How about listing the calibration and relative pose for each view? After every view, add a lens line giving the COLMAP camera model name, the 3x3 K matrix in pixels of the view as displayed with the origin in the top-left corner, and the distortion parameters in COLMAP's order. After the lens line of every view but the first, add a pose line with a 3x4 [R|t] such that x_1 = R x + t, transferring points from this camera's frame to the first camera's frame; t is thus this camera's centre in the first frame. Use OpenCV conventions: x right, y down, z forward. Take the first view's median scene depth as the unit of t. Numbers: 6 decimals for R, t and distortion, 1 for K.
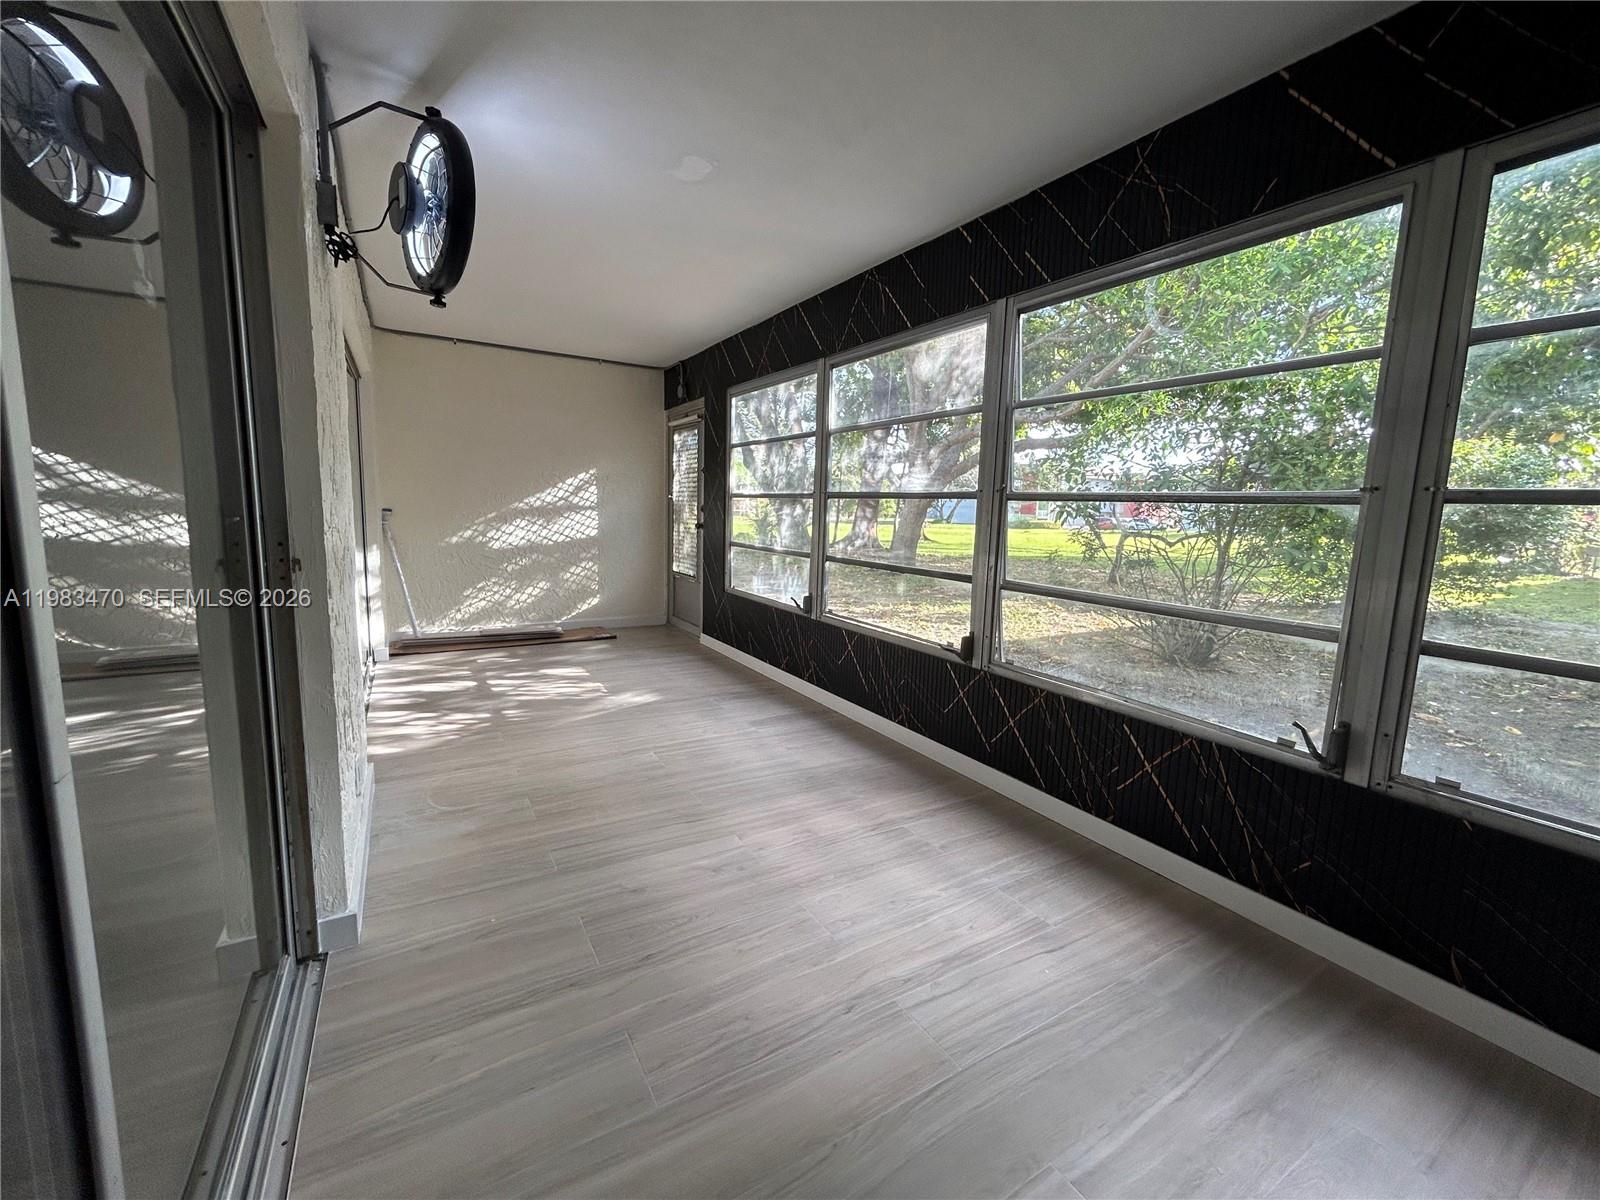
lens RADIAL K [[656.3, 0, 798.3], [0, 656.3, 593.1], [0, 0, 1]] dist [0.010295, -0.000369]
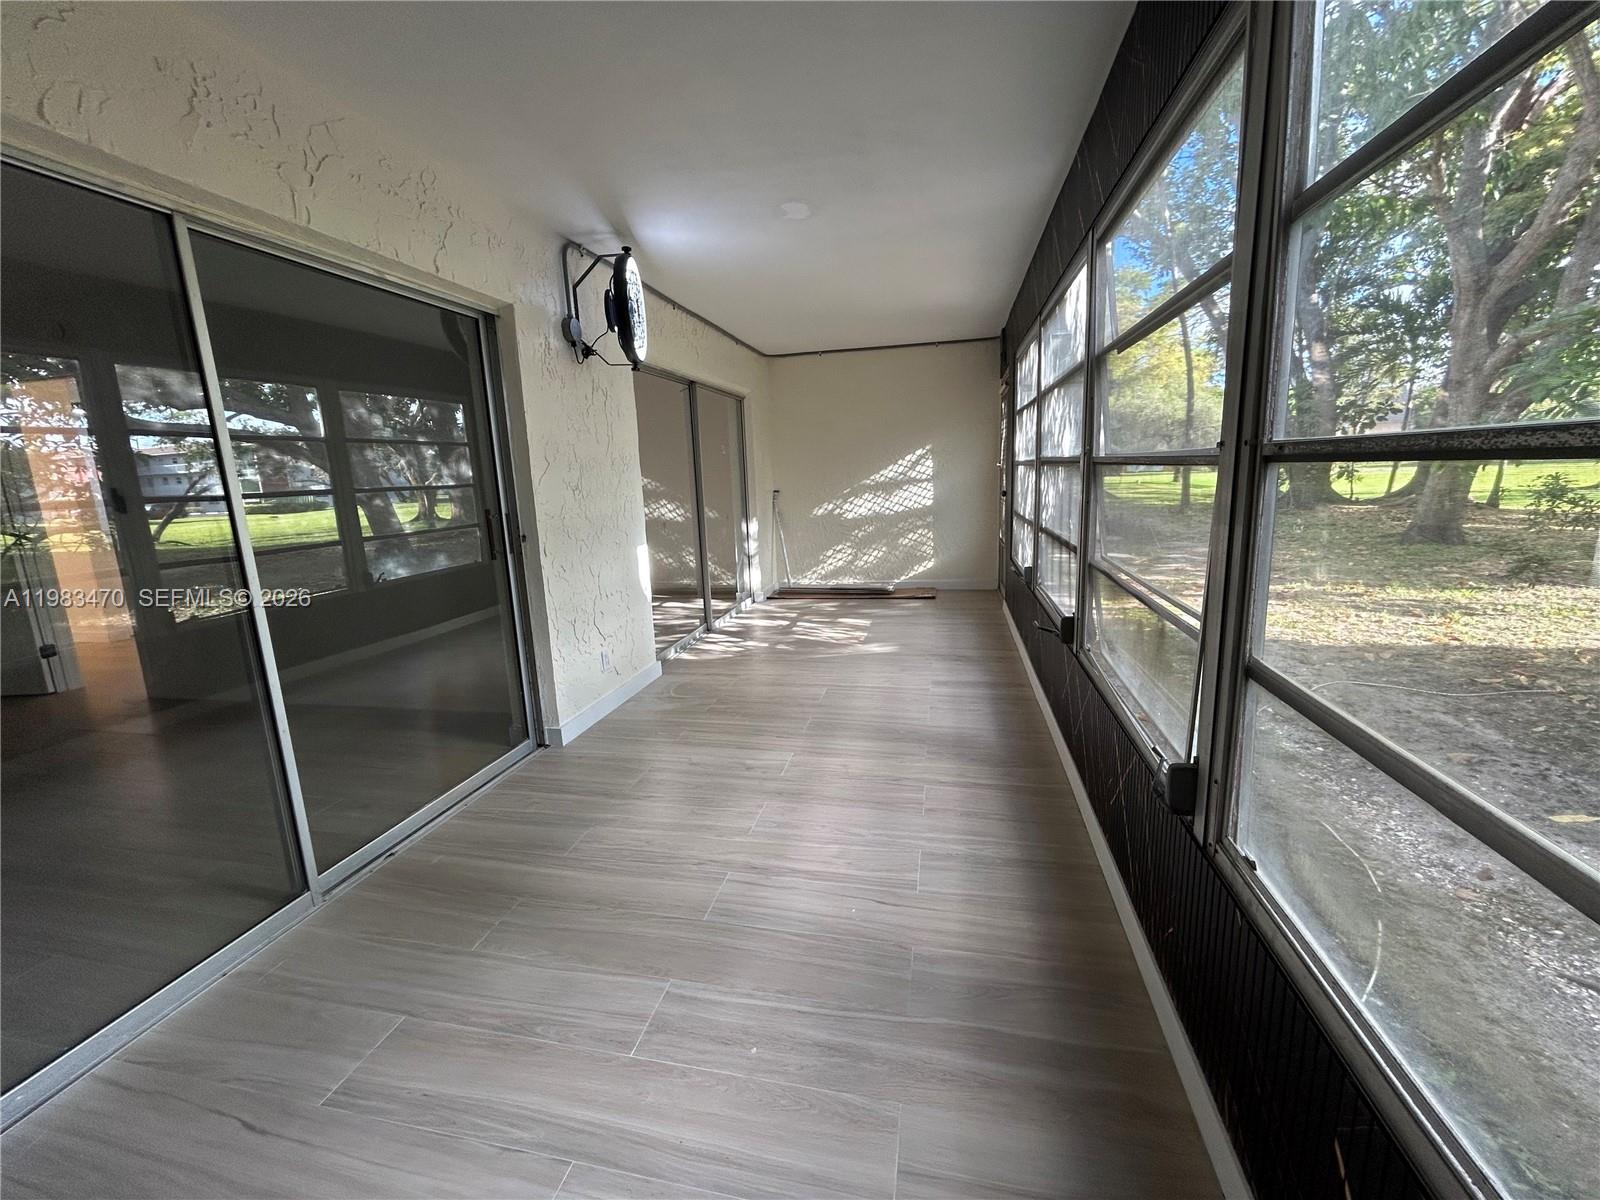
lens RADIAL K [[656.3, 0, 798.3], [0, 656.3, 593.1], [0, 0, 1]] dist [0.010295, -0.000369]
pose [[0.723600, 0.066355, -0.687023, 0.451209], [-0.026440, 0.997302, 0.068474, -0.014456], [0.689713, -0.031383, 0.723402, 0.063631]]
